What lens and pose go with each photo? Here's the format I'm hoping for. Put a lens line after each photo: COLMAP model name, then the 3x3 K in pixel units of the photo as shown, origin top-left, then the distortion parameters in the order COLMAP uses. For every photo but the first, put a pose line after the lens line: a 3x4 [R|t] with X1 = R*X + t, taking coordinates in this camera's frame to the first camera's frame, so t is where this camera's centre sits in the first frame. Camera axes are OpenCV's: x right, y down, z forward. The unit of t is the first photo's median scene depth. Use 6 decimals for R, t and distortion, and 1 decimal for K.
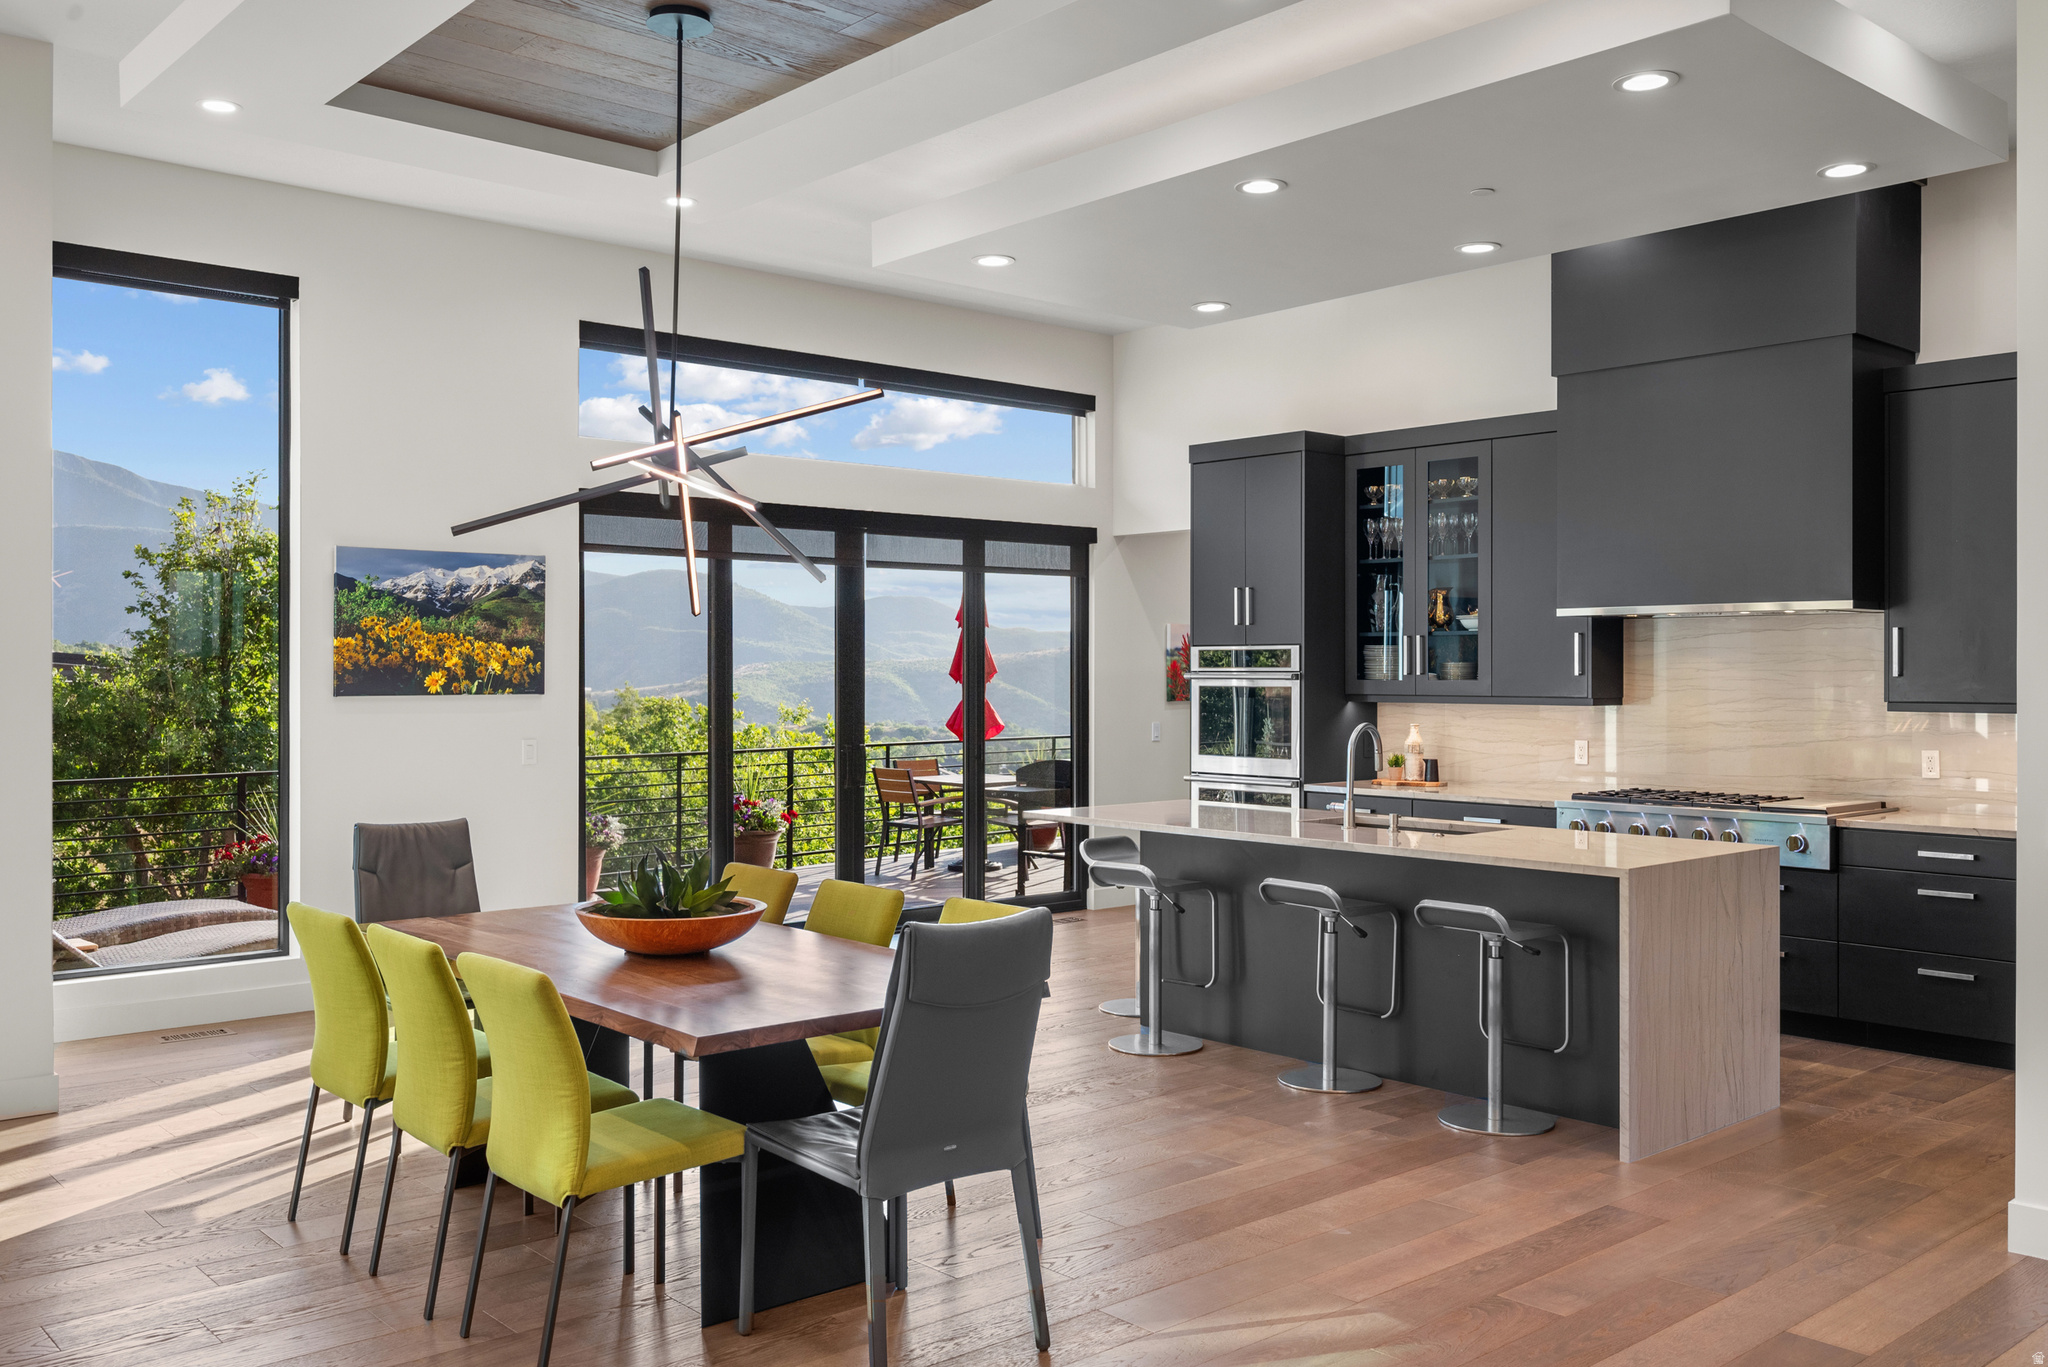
lens RADIAL K [[1720.6, 0, 1020.0], [0, 1720.6, 684.2], [0, 0, 1]] dist [-0.009358, -0.001557]
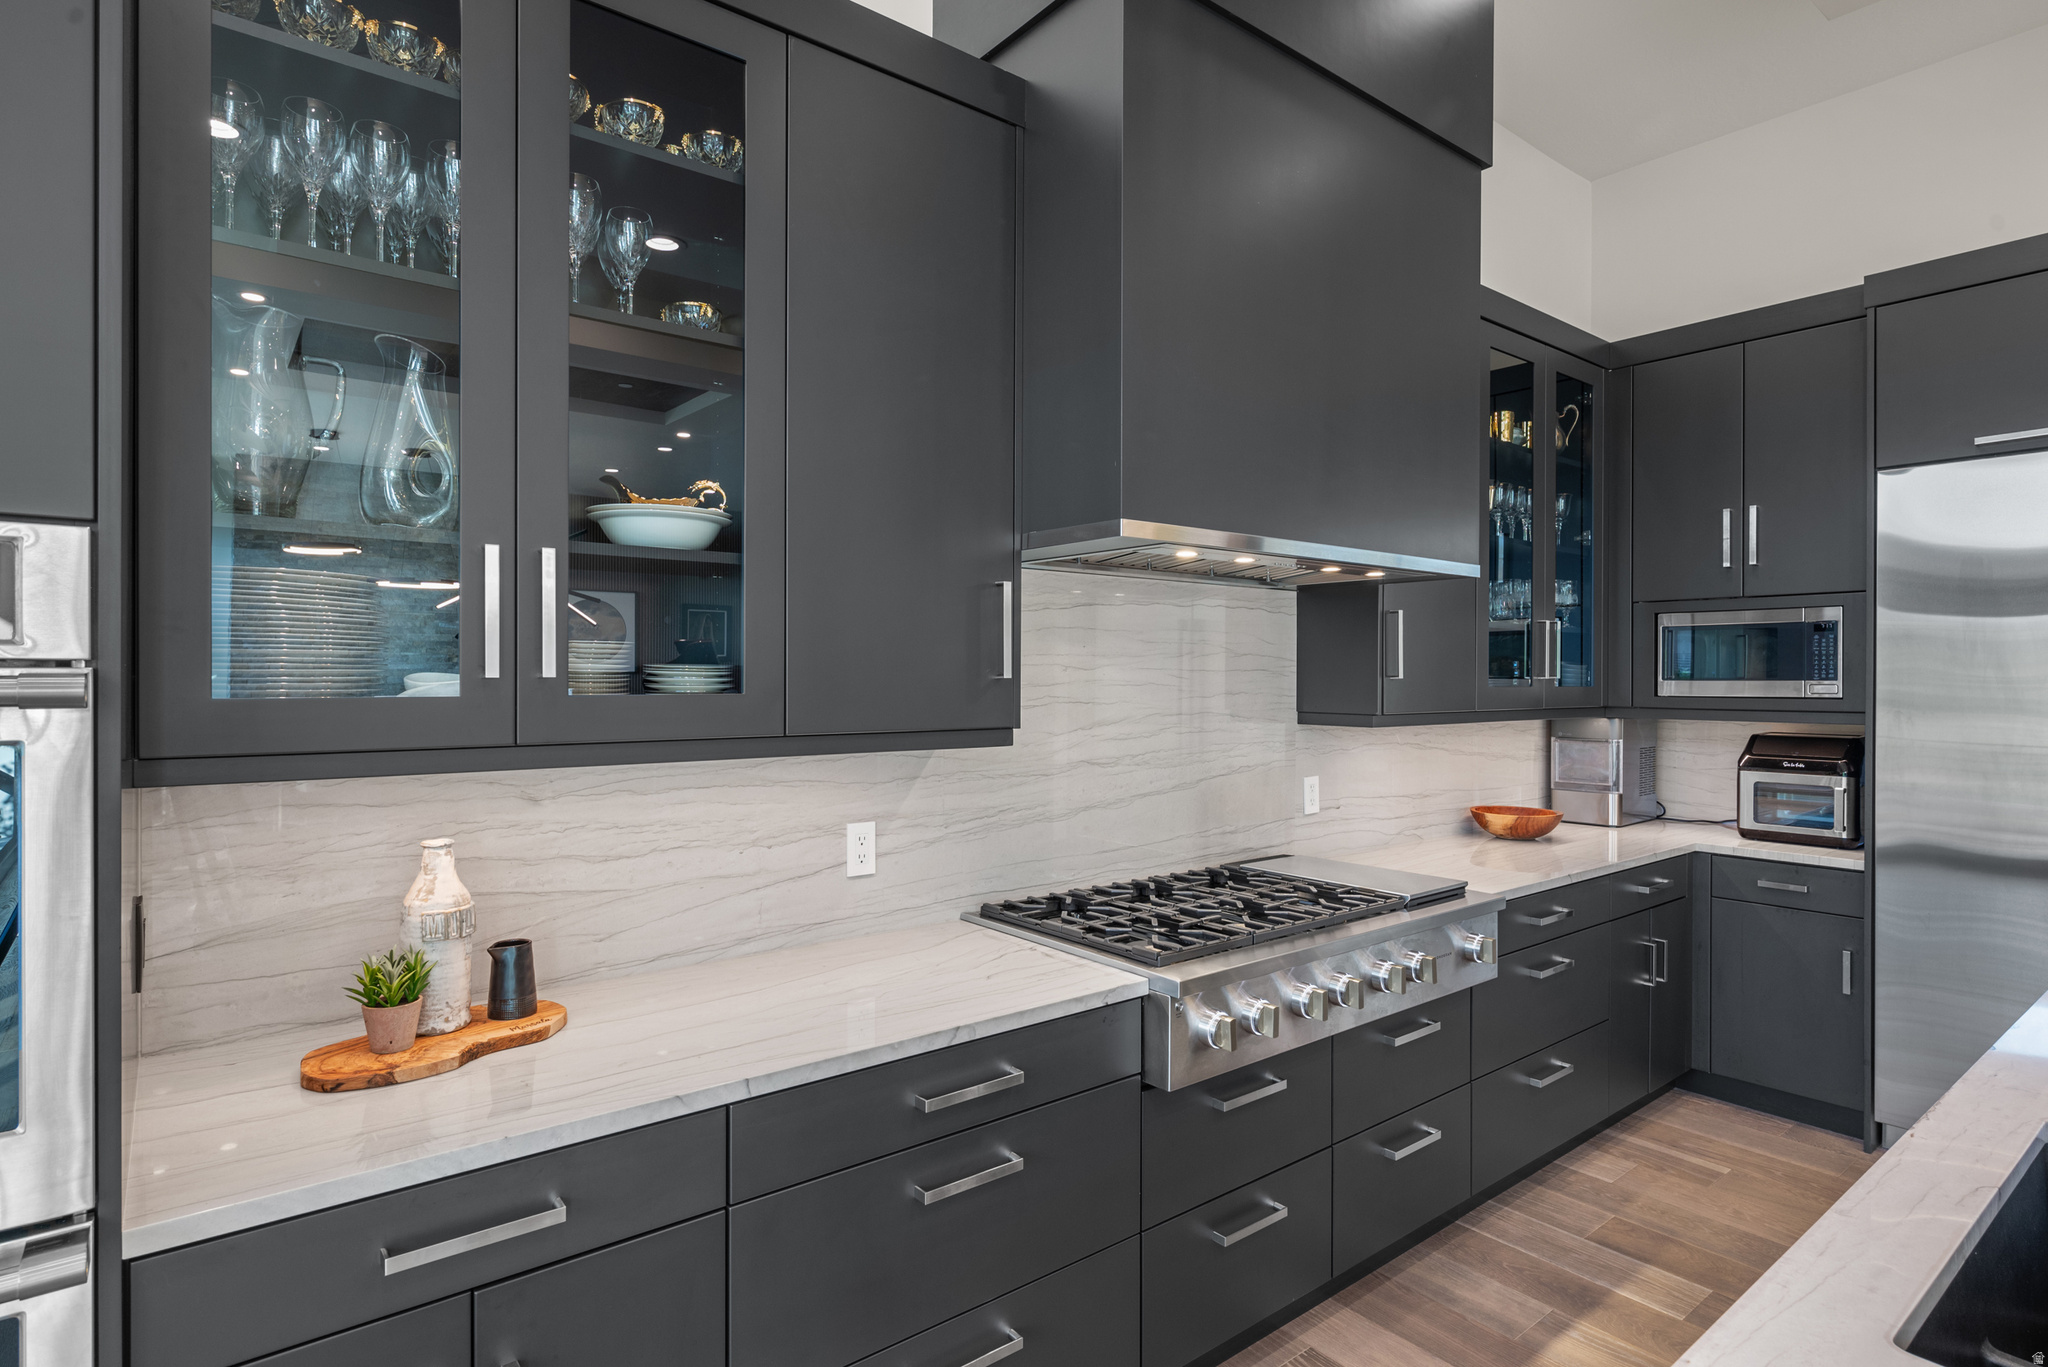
lens RADIAL K [[1114.7, 0, 1020.3], [0, 1114.7, 672.4], [0, 0, 1]] dist [0.001331, 0.000132]
pose [[0.033919, -0.008827, 0.999386, 0.034927], [-0.000528, 0.999961, 0.008850, -0.009431], [-0.999424, -0.000828, 0.033913, 0.946654]]
